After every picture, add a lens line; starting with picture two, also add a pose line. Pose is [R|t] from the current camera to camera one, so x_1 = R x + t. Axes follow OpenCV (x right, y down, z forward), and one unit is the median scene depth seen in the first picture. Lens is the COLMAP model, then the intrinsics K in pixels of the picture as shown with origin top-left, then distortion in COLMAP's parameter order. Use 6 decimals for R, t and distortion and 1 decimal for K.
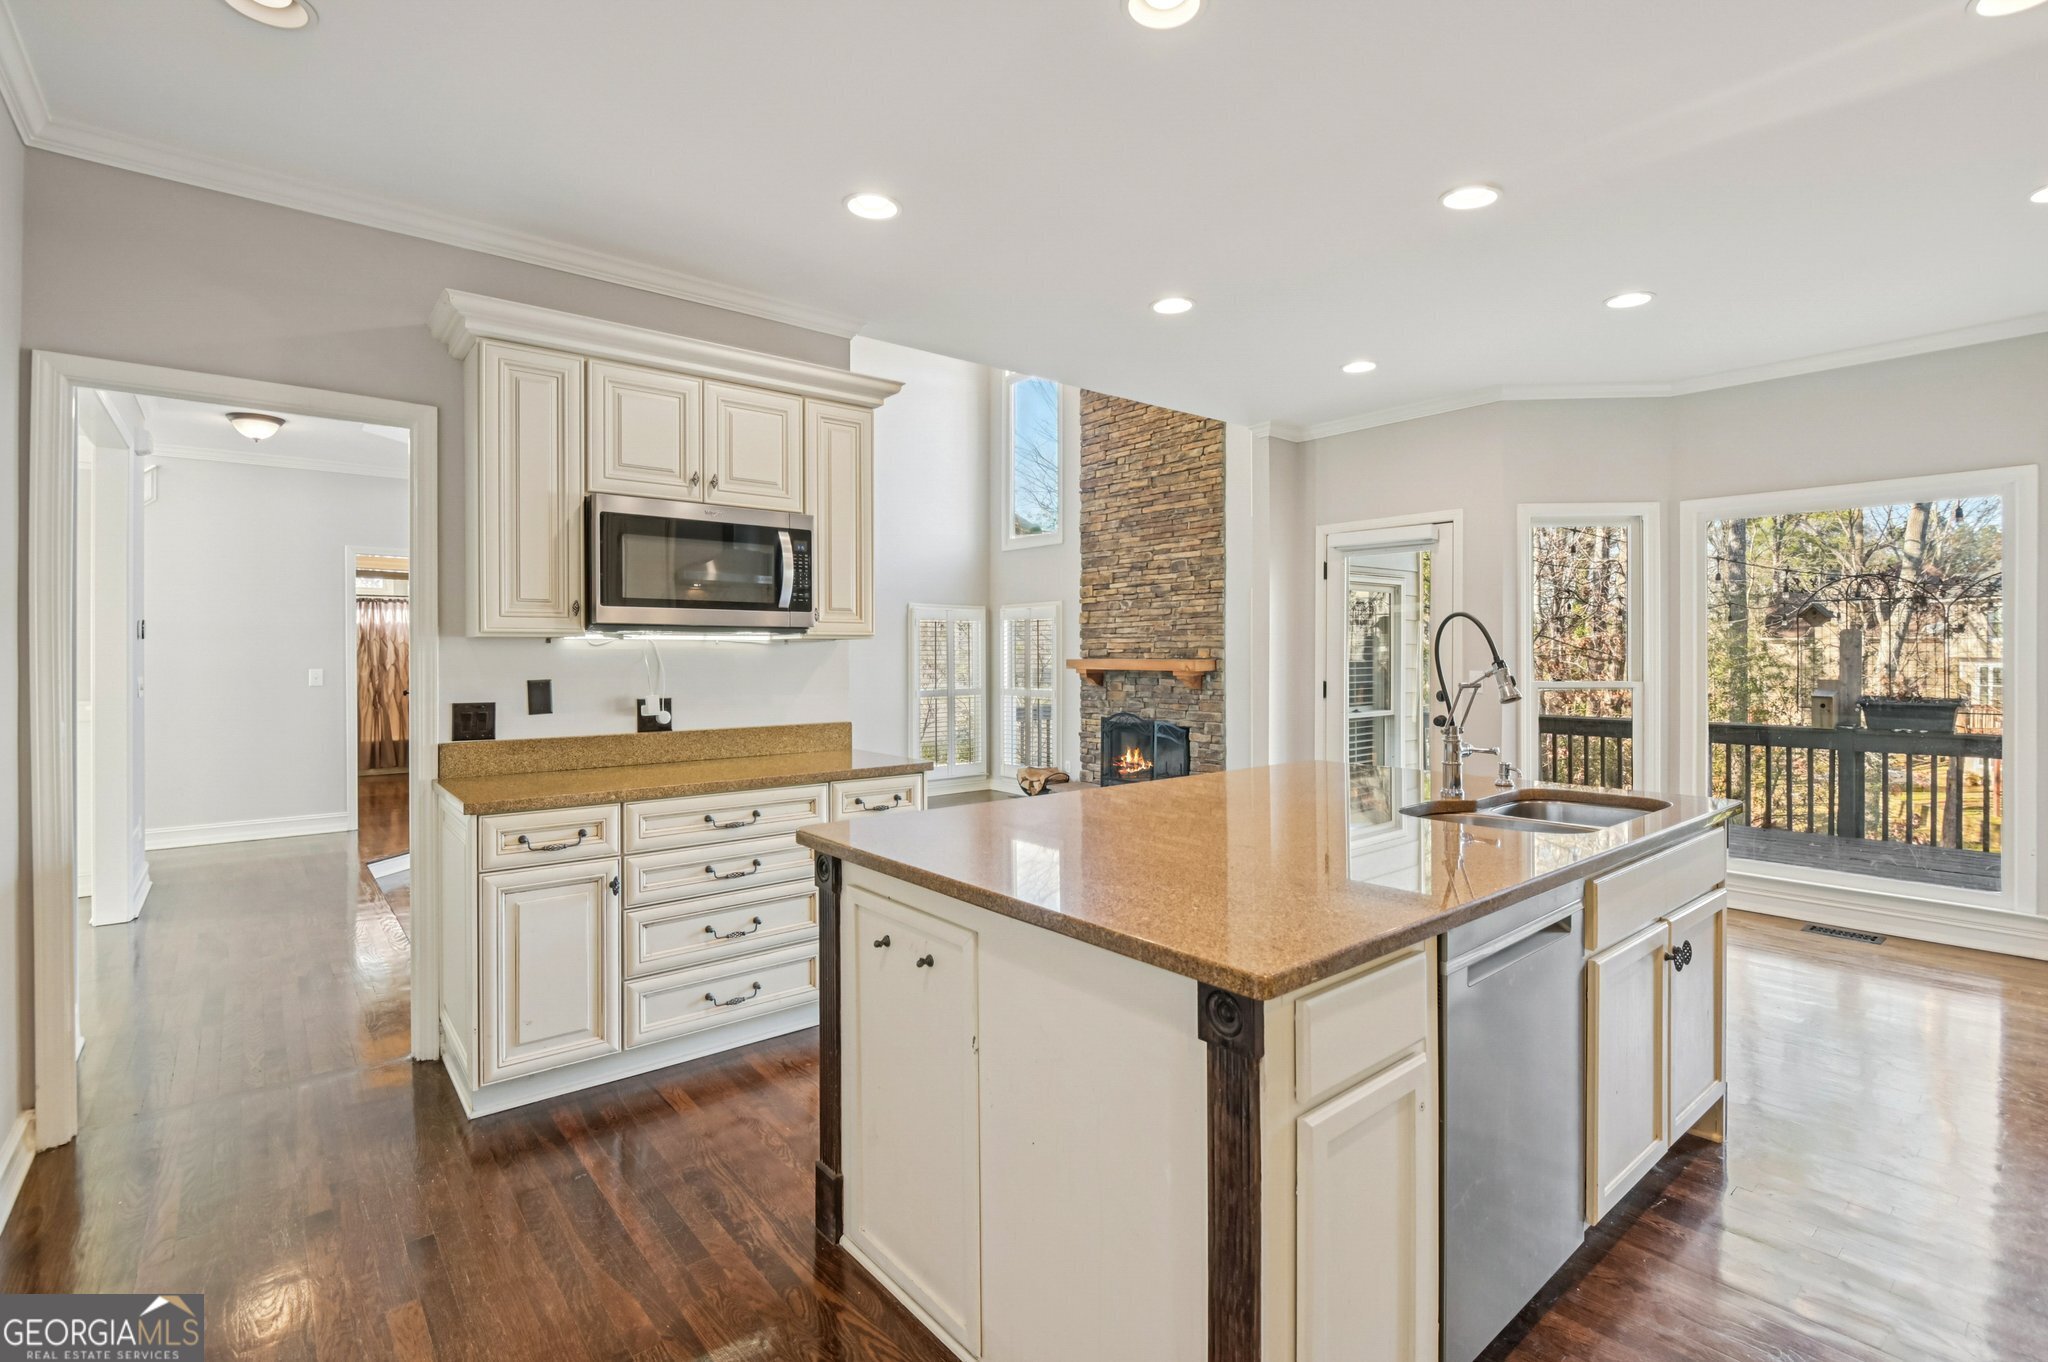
lens RADIAL K [[948.8, 0, 1028.6], [0, 948.8, 663.6], [0, 0, 1]] dist [-0.004207, -0.004111]
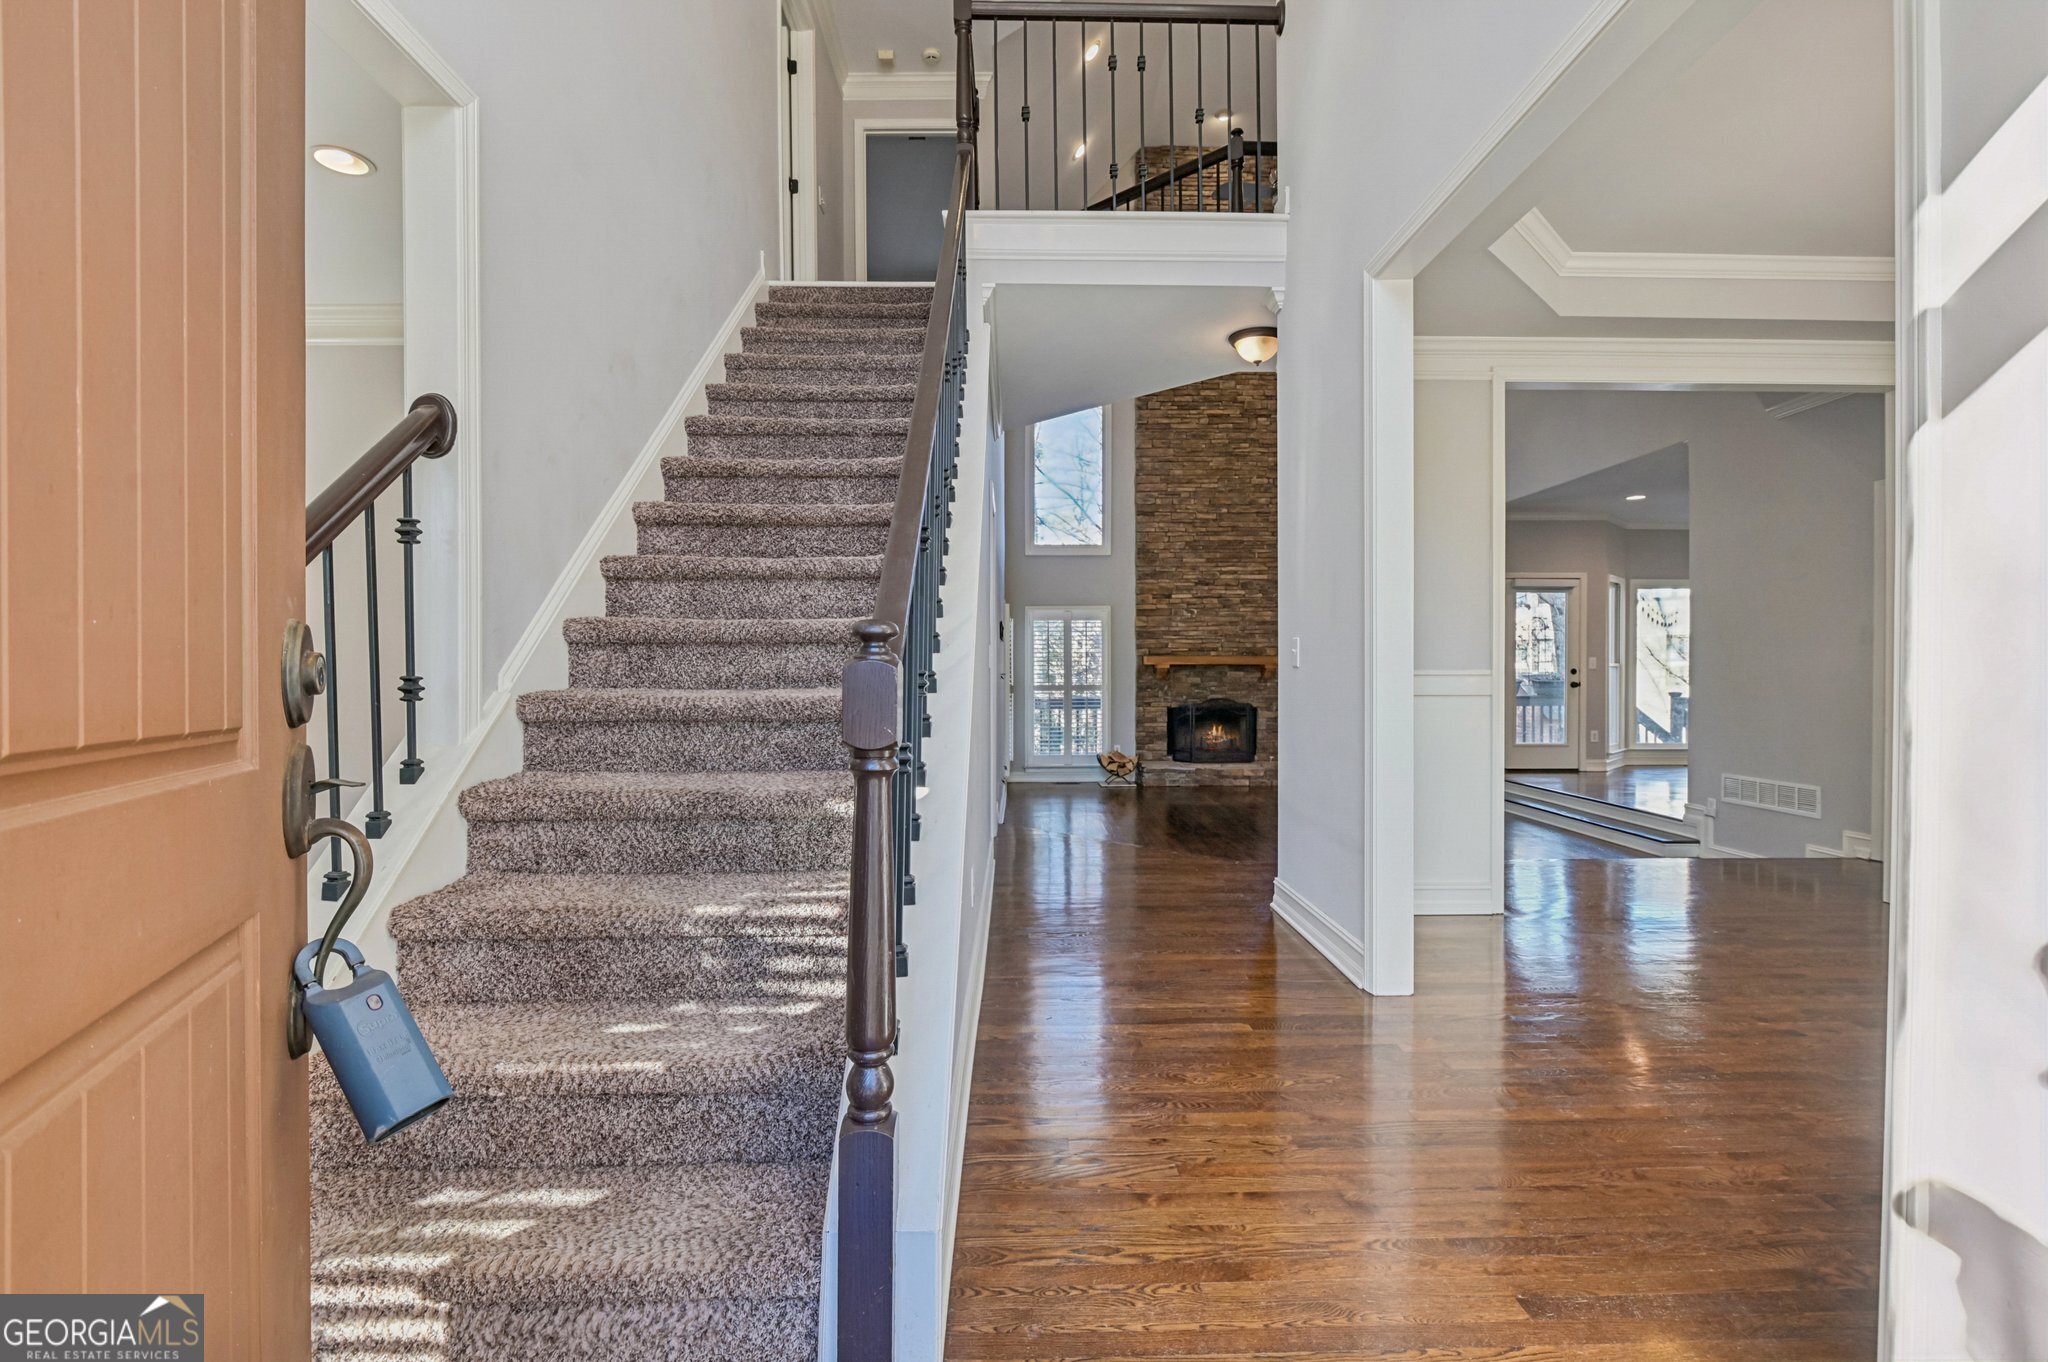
lens RADIAL K [[948.8, 0, 1024.3], [0, 948.8, 685.7], [0, 0, 1]] dist [-0.004207, -0.004111]
pose [[0.634567, -0.007200, 0.772834, -0.987926], [0.006628, 0.999971, 0.003874, 0.027248], [-0.772839, 0.002664, 0.634596, 0.385611]]
